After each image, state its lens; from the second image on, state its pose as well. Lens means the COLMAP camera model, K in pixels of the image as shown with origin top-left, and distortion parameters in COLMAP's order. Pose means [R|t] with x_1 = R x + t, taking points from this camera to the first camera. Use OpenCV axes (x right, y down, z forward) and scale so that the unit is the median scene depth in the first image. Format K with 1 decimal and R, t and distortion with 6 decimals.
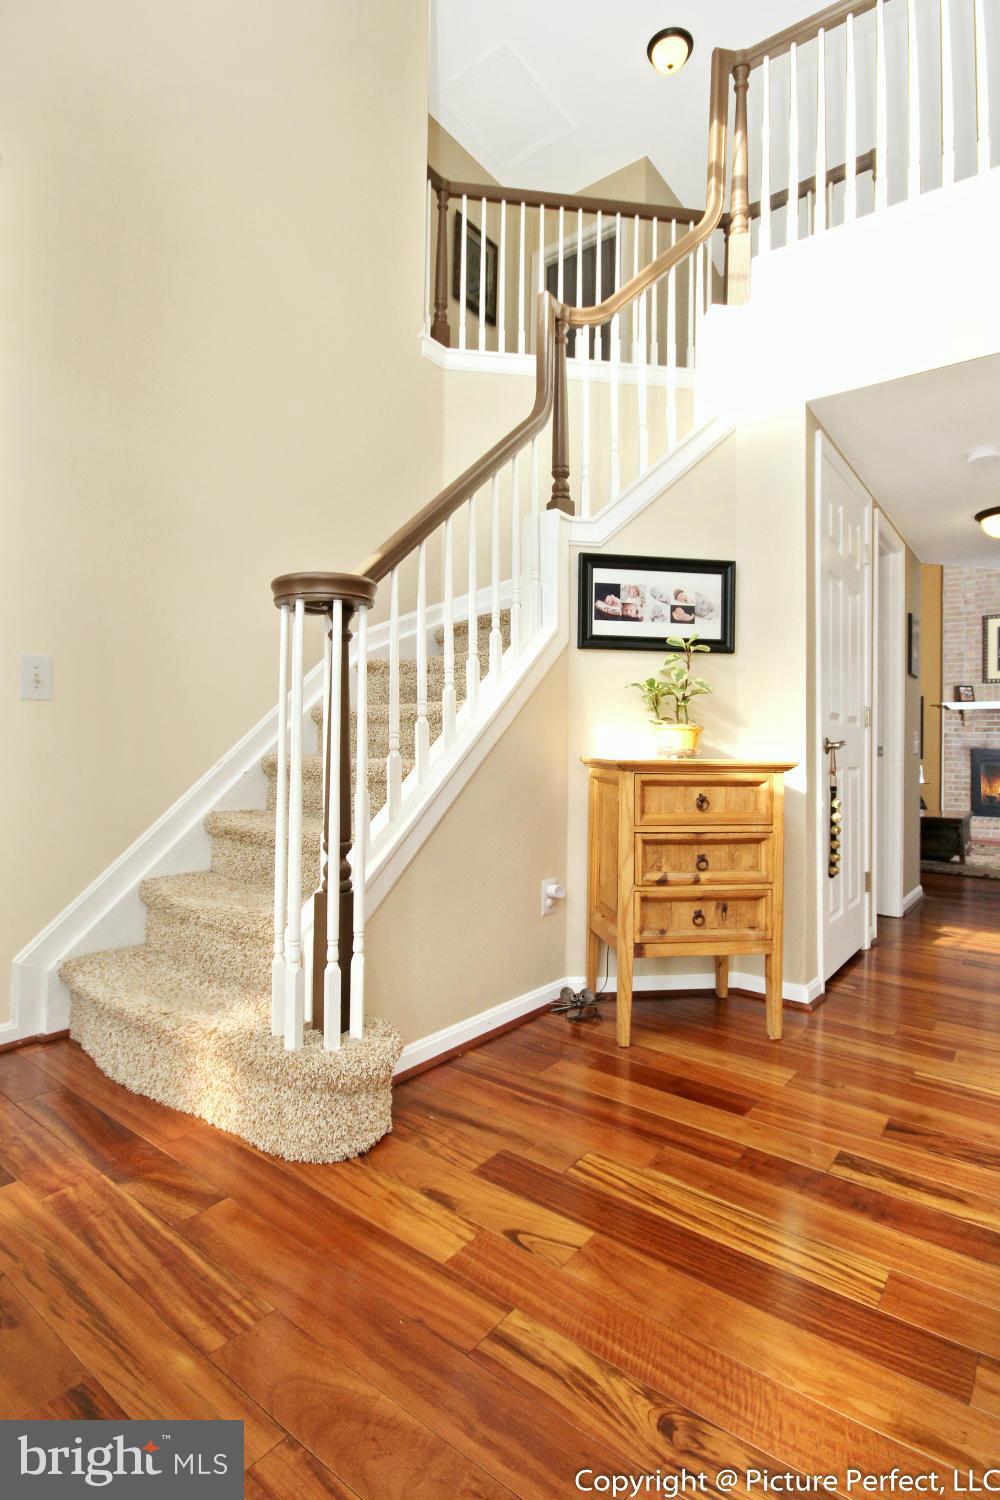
lens RADIAL K [[722.8, 0, 508.9], [0, 722.8, 743.4], [0, 0, 1]] dist [0.010416, -0.011299]
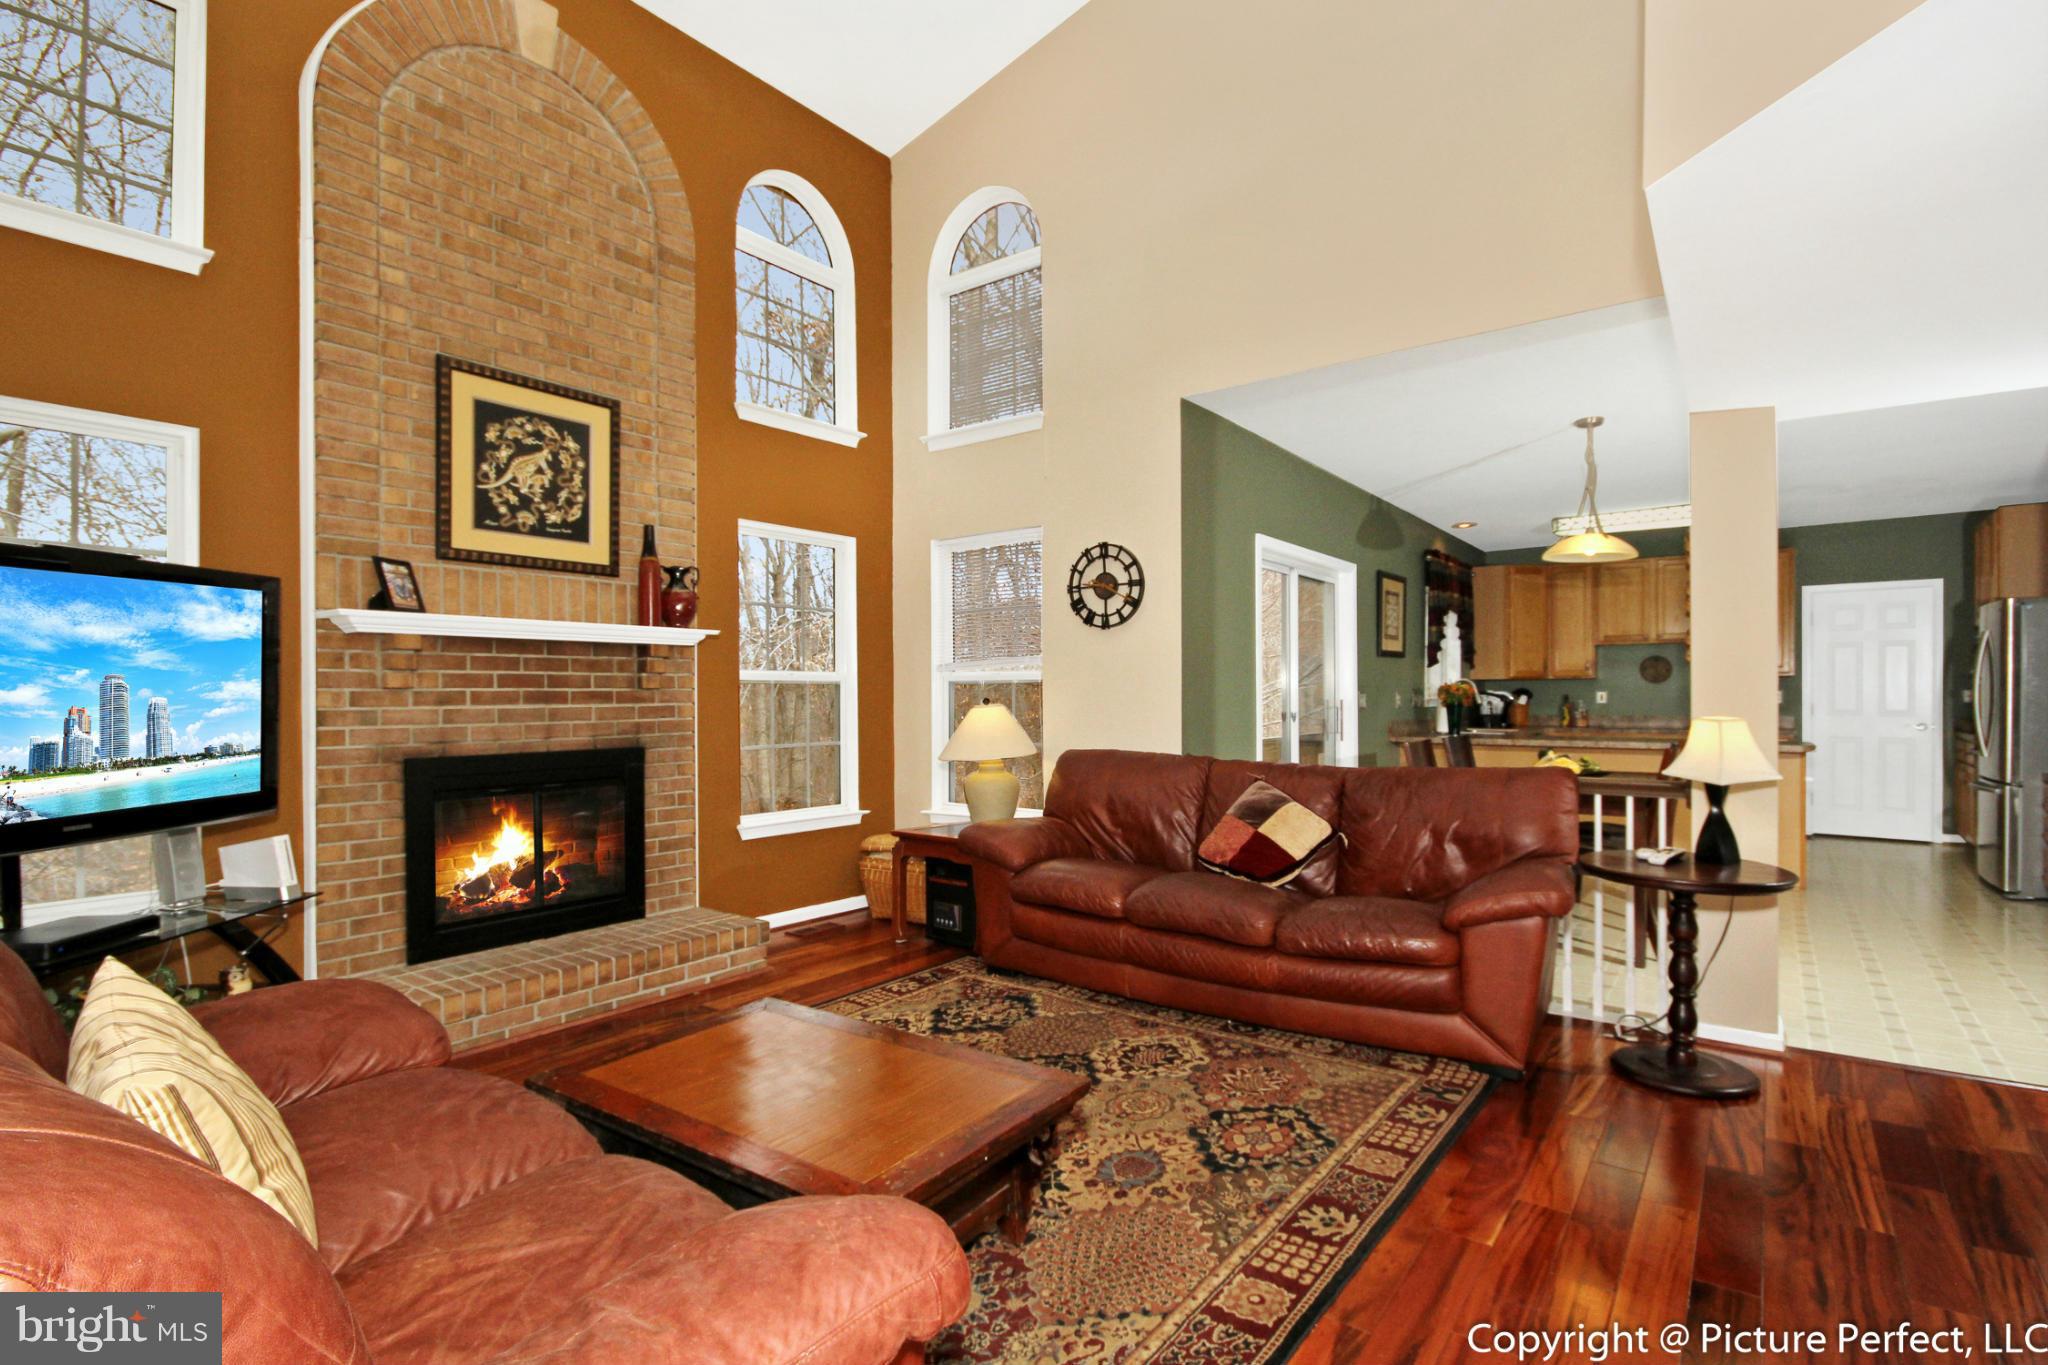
lens RADIAL K [[986.9, 0, 1049.3], [0, 986.9, 698.5], [0, 0, 1]] dist [0.010416, -0.011299]
pose [[-0.033737, -0.009844, 0.999382, 0.188860], [-0.000729, 0.999951, 0.009825, -0.023414], [-0.999430, -0.000398, -0.033742, 0.727438]]
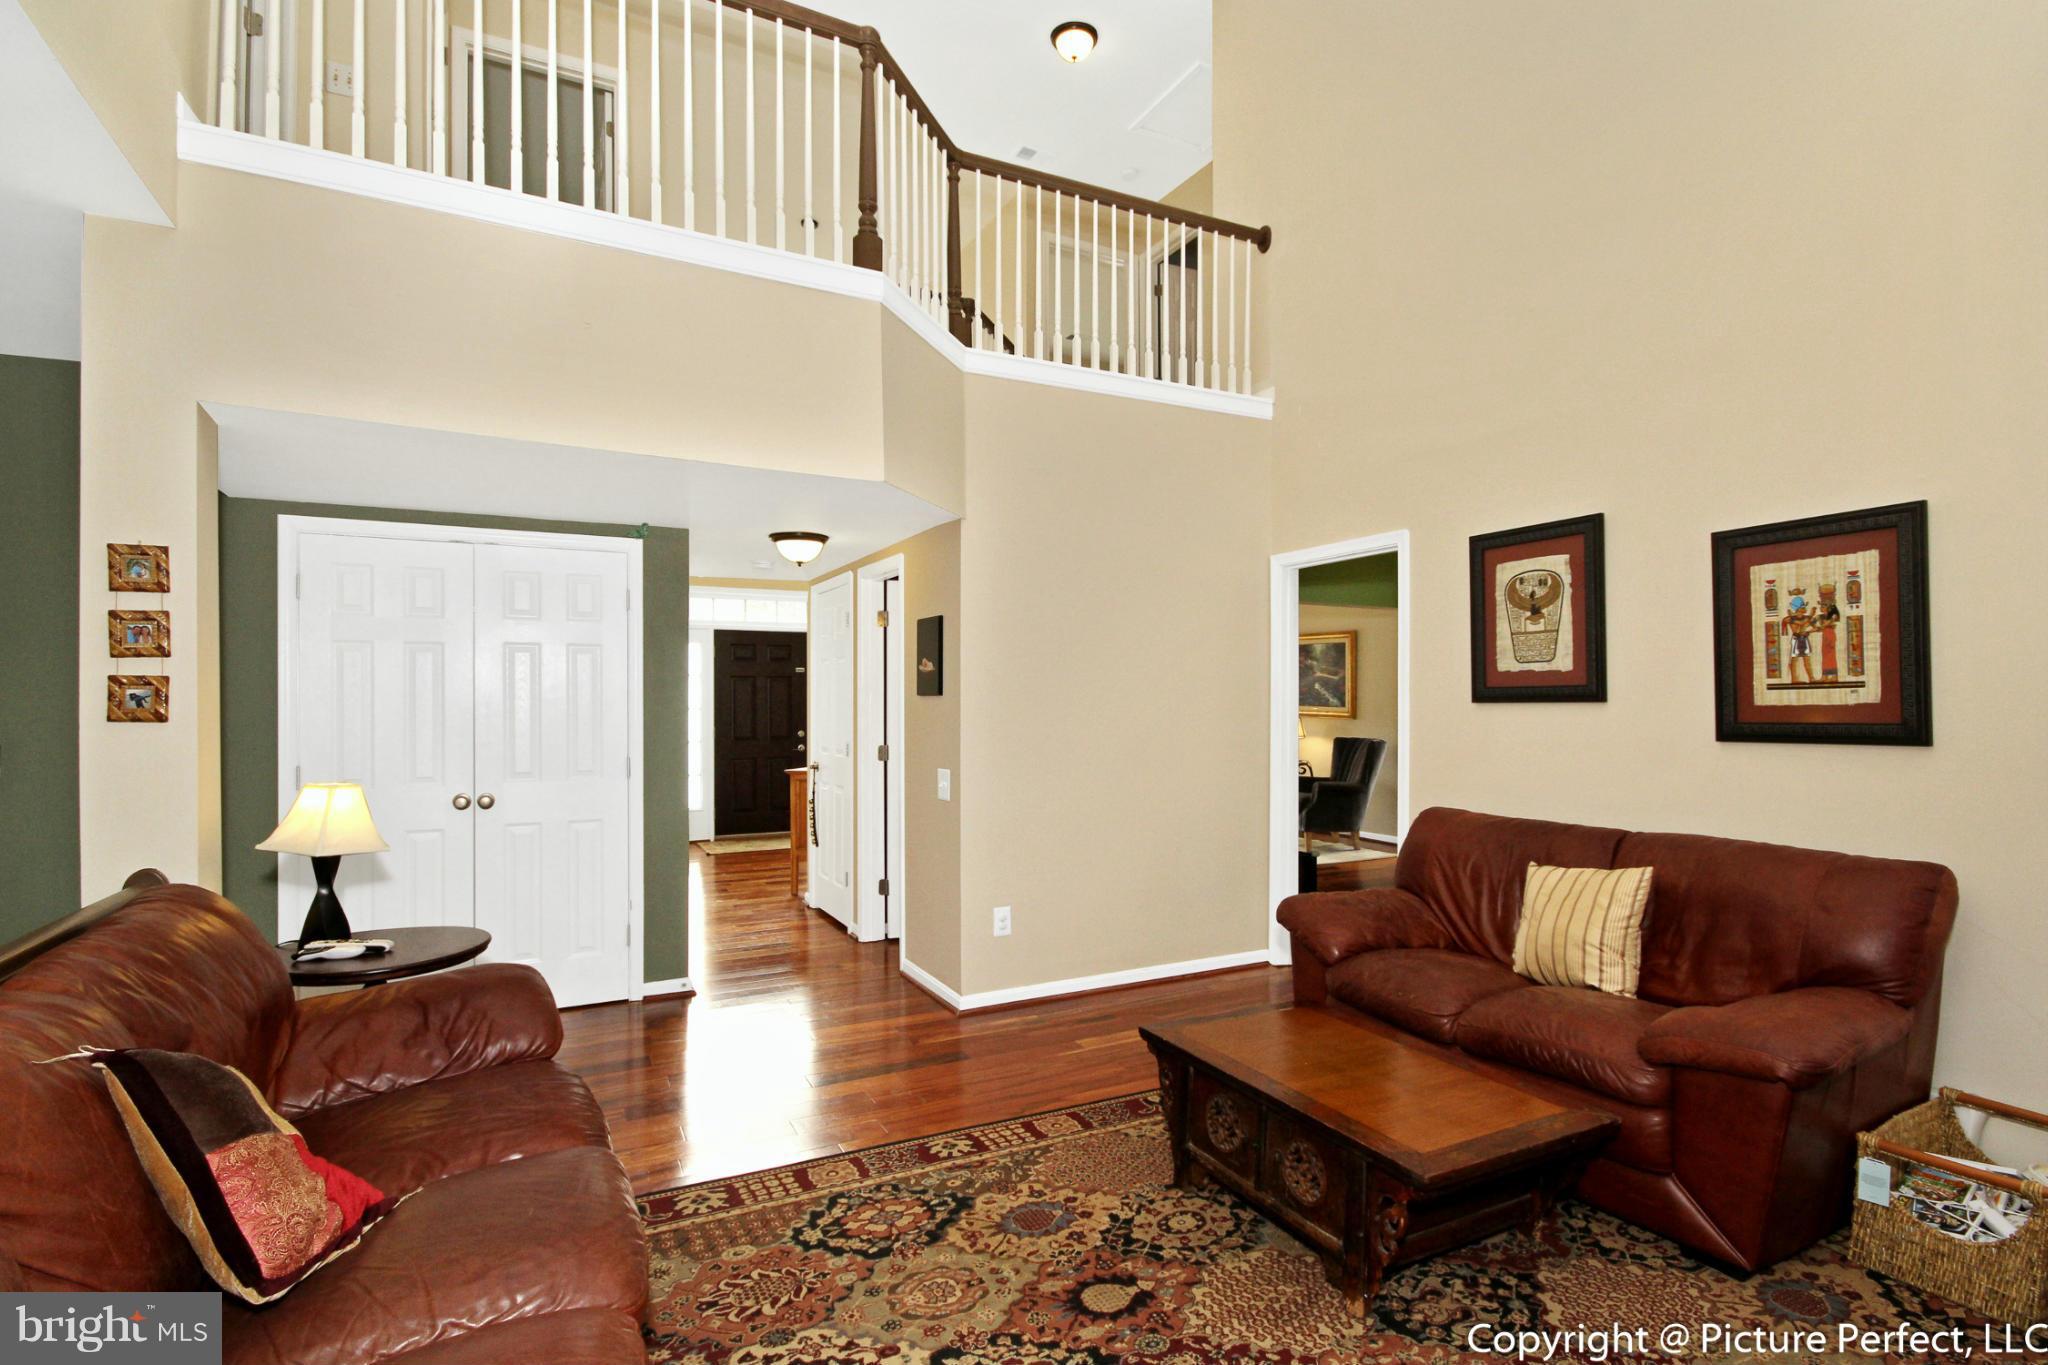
lens RADIAL K [[986.9, 0, 1033.7], [0, 986.9, 686.9], [0, 0, 1]] dist [0.010416, -0.011299]
pose [[-0.422779, -0.022380, -0.905957, 0.778635], [0.002715, 0.999659, -0.025961, -0.036390], [0.906229, -0.013436, -0.422574, 0.825658]]
